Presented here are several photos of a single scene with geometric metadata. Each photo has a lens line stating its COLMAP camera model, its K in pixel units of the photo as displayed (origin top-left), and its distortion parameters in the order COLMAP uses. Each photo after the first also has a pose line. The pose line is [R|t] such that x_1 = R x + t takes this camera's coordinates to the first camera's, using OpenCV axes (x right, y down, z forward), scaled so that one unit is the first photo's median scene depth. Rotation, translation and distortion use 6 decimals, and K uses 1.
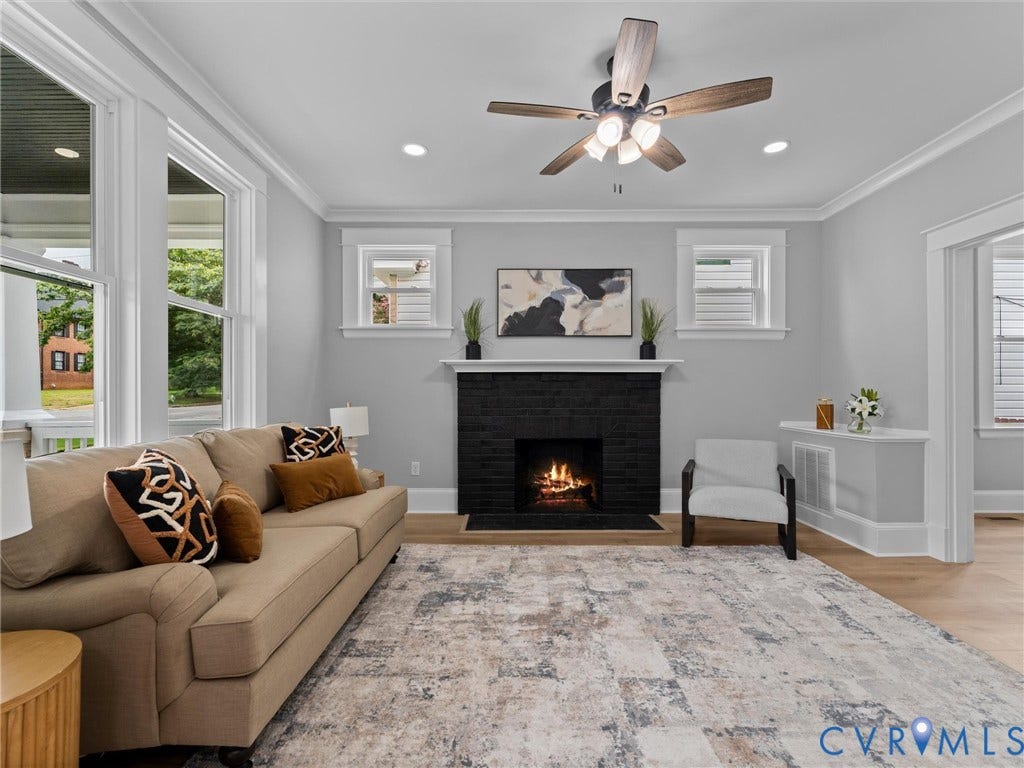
lens RADIAL K [[477.6, 0, 513.1], [0, 477.6, 392.0], [0, 0, 1]] dist [-0.002031, -0.000266]
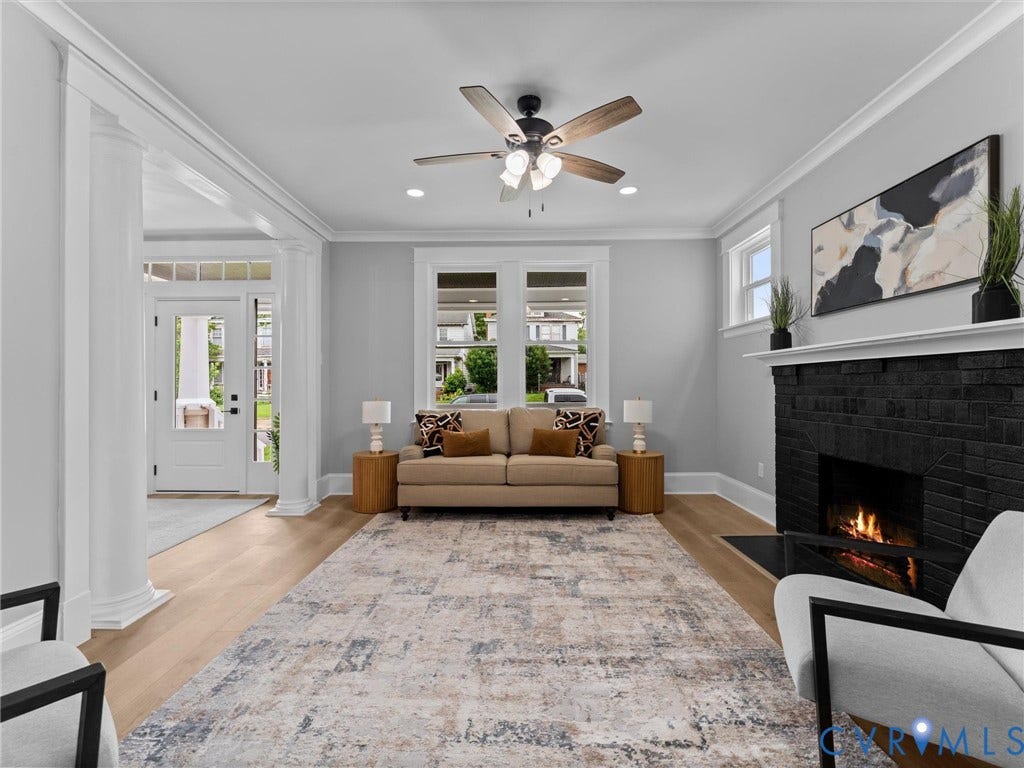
lens RADIAL K [[462.6, 0, 509.5], [0, 462.6, 382.4], [0, 0, 1]] dist [-0.002468, -0.000178]
pose [[-0.015282, -0.003493, -0.999877, 0.717360], [0.004272, 0.999985, -0.003559, -0.010786], [0.999874, -0.004326, -0.015266, 0.524701]]
